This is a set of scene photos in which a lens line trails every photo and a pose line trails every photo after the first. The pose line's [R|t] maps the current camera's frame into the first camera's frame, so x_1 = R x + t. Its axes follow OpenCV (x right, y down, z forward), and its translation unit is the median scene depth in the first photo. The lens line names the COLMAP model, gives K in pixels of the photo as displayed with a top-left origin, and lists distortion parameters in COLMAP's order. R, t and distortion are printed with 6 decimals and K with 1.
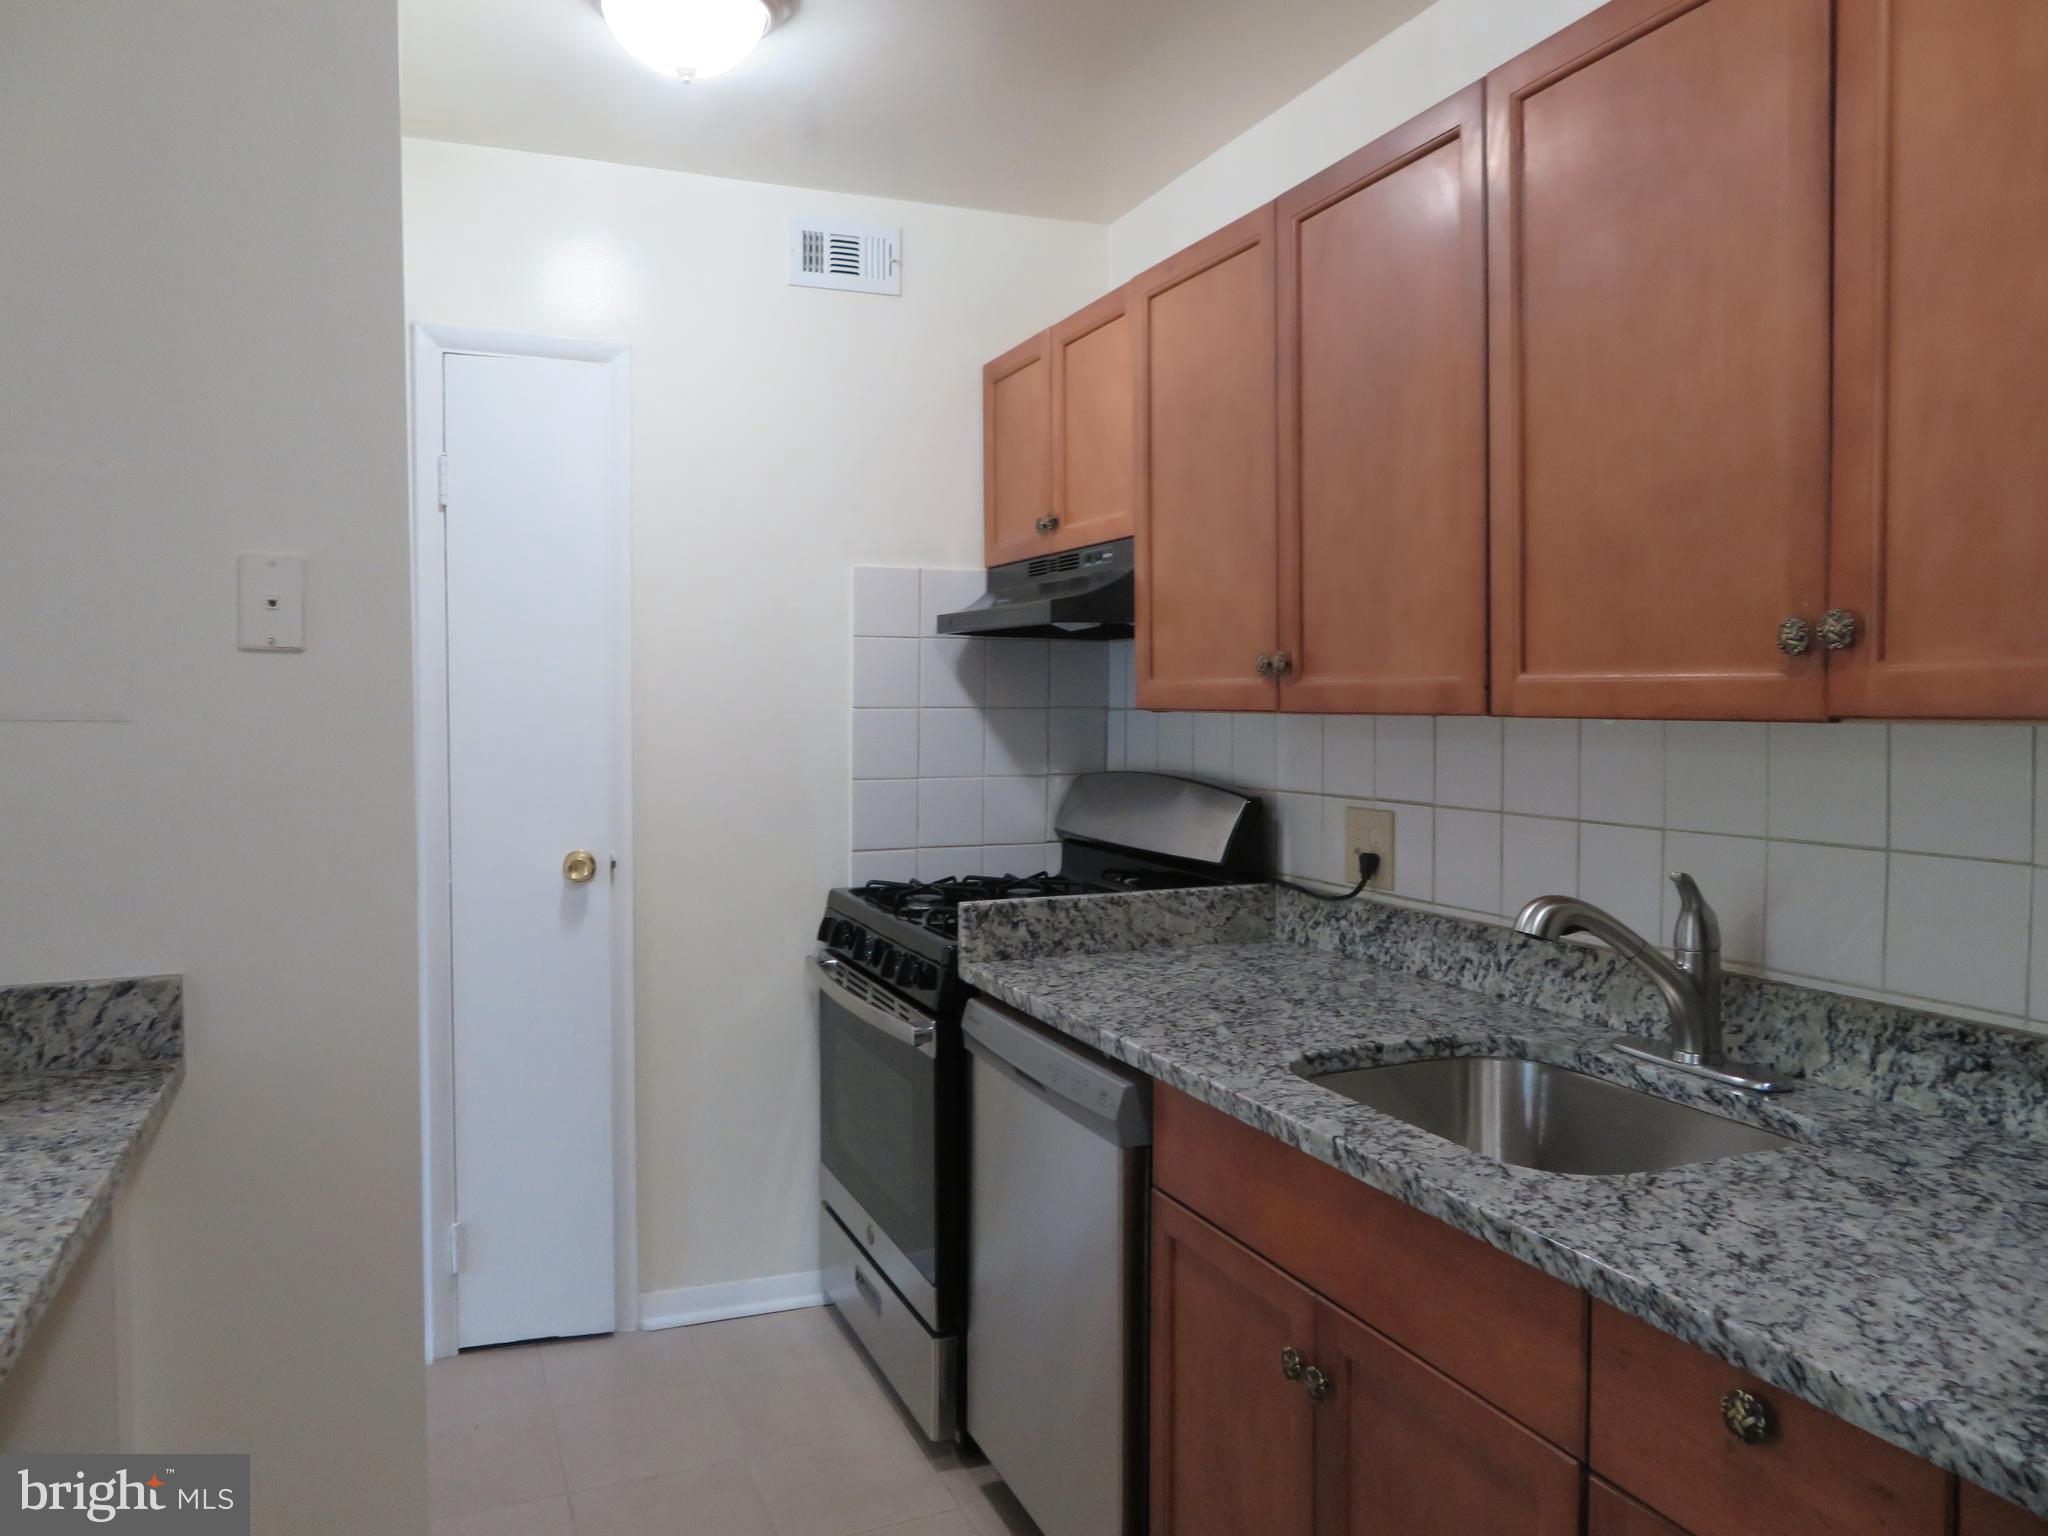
lens RADIAL K [[1467.7, 0, 1011.7], [0, 1467.7, 767.6], [0, 0, 1]] dist [-0.005981, -0.004923]
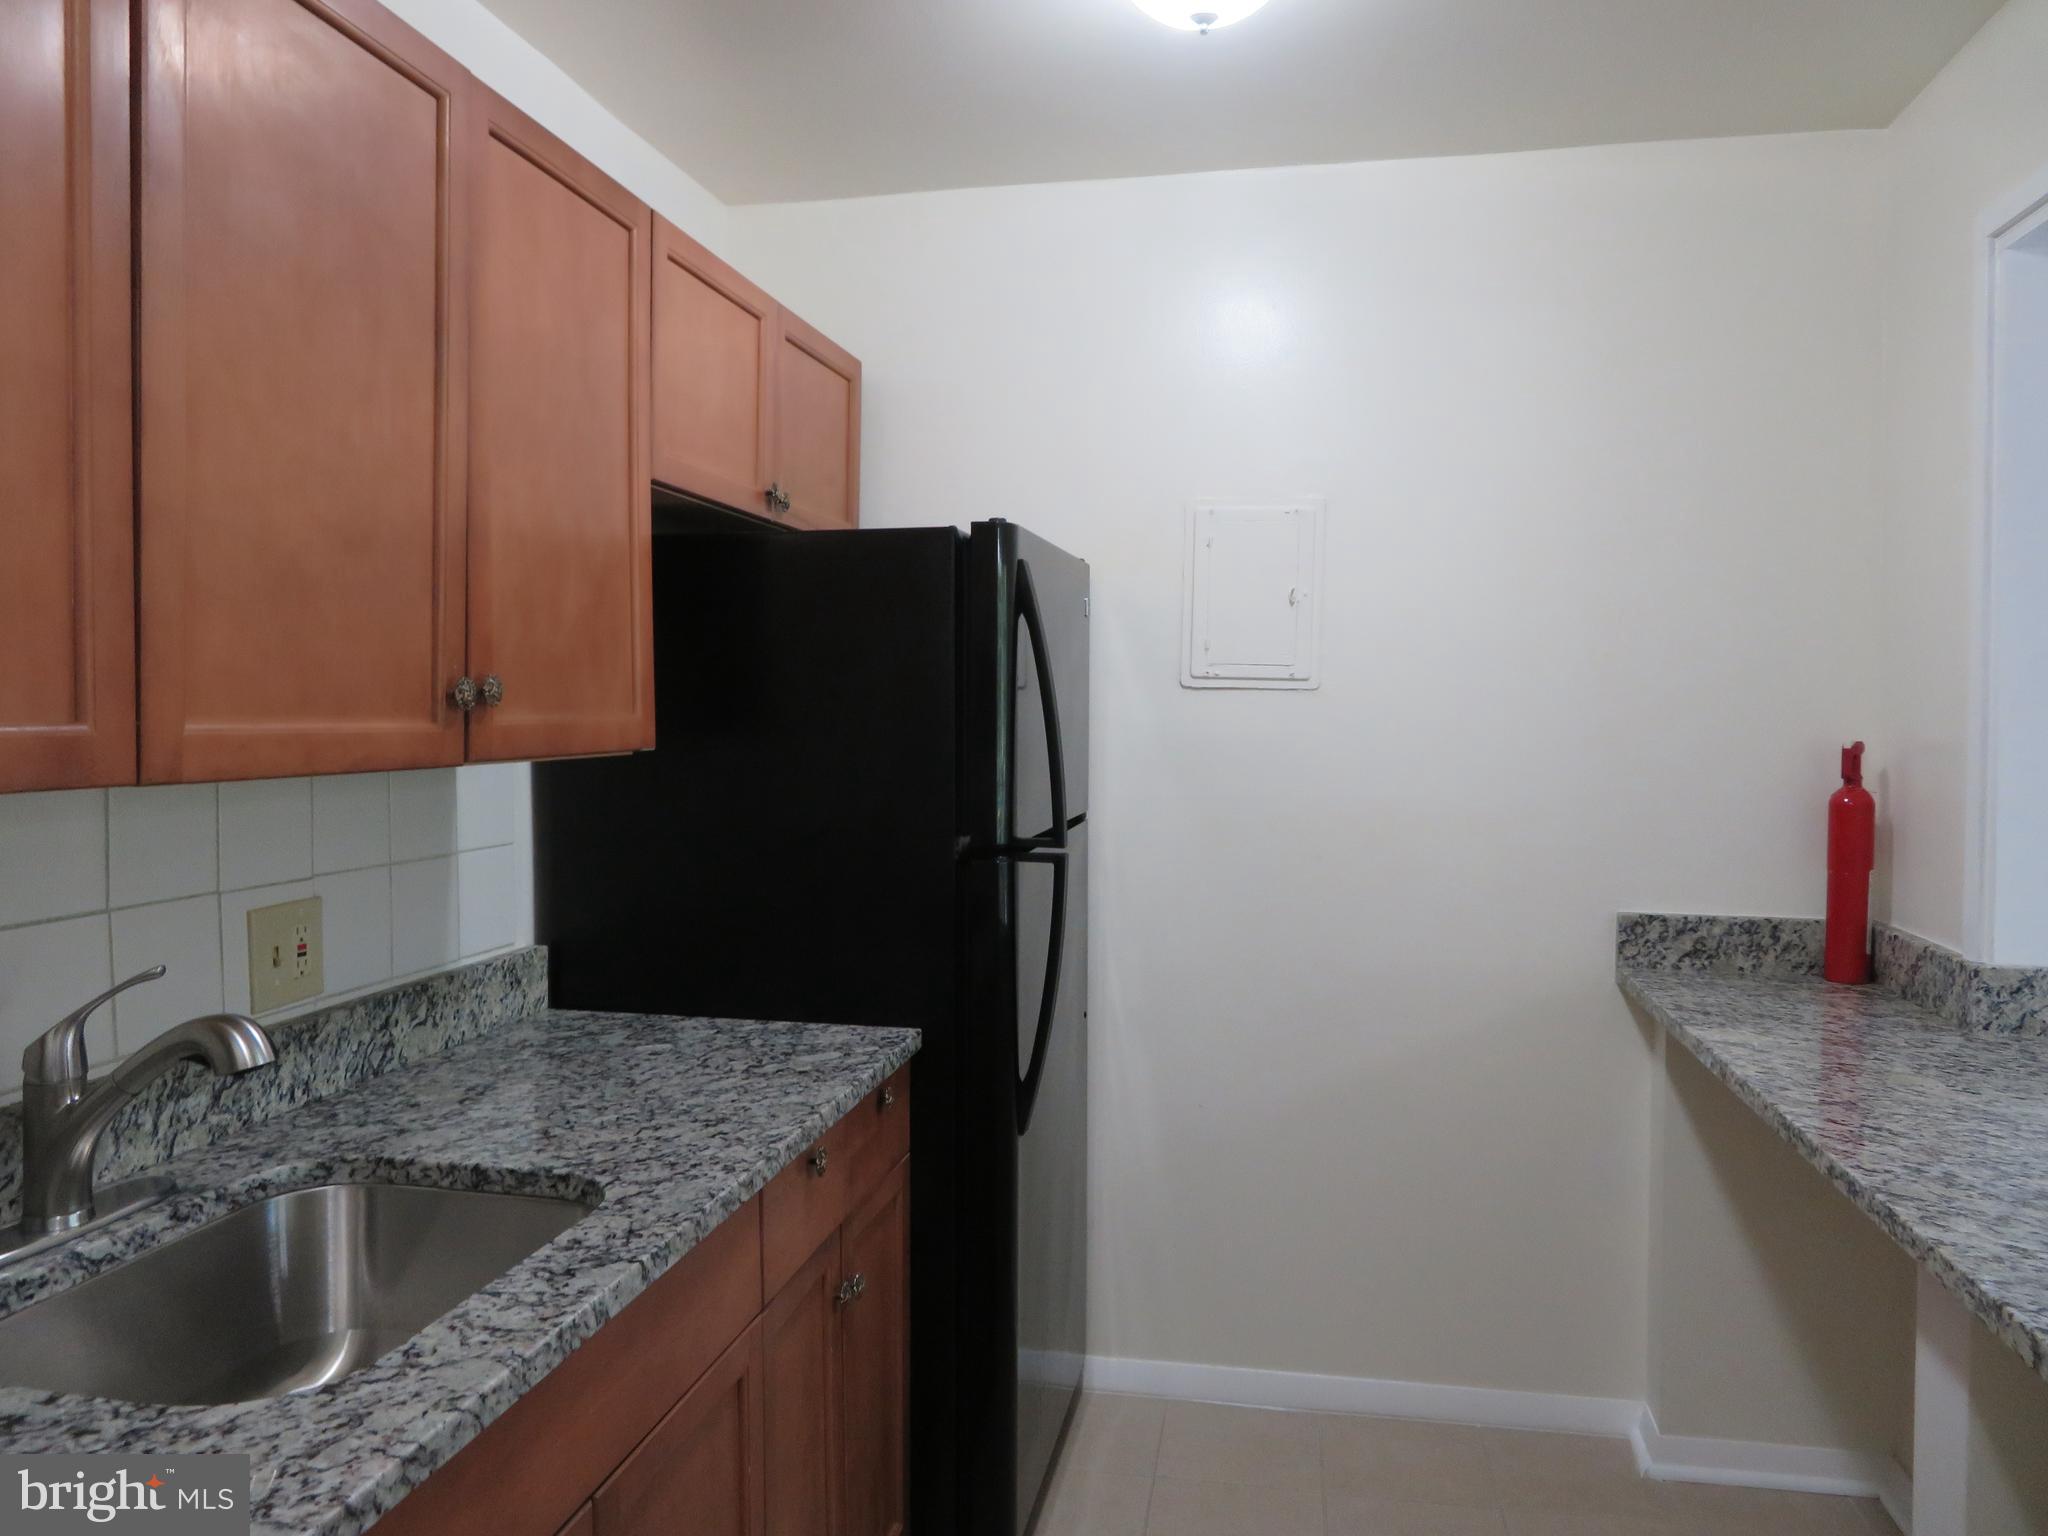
lens RADIAL K [[1467.7, 0, 1027.4], [0, 1467.7, 773.9], [0, 0, 1]] dist [-0.005981, -0.004923]
pose [[-0.835593, -0.020656, 0.548960, -0.423981], [0.028024, 0.996389, 0.080148, -0.093180], [-0.548633, 0.082356, -0.831997, 1.509664]]
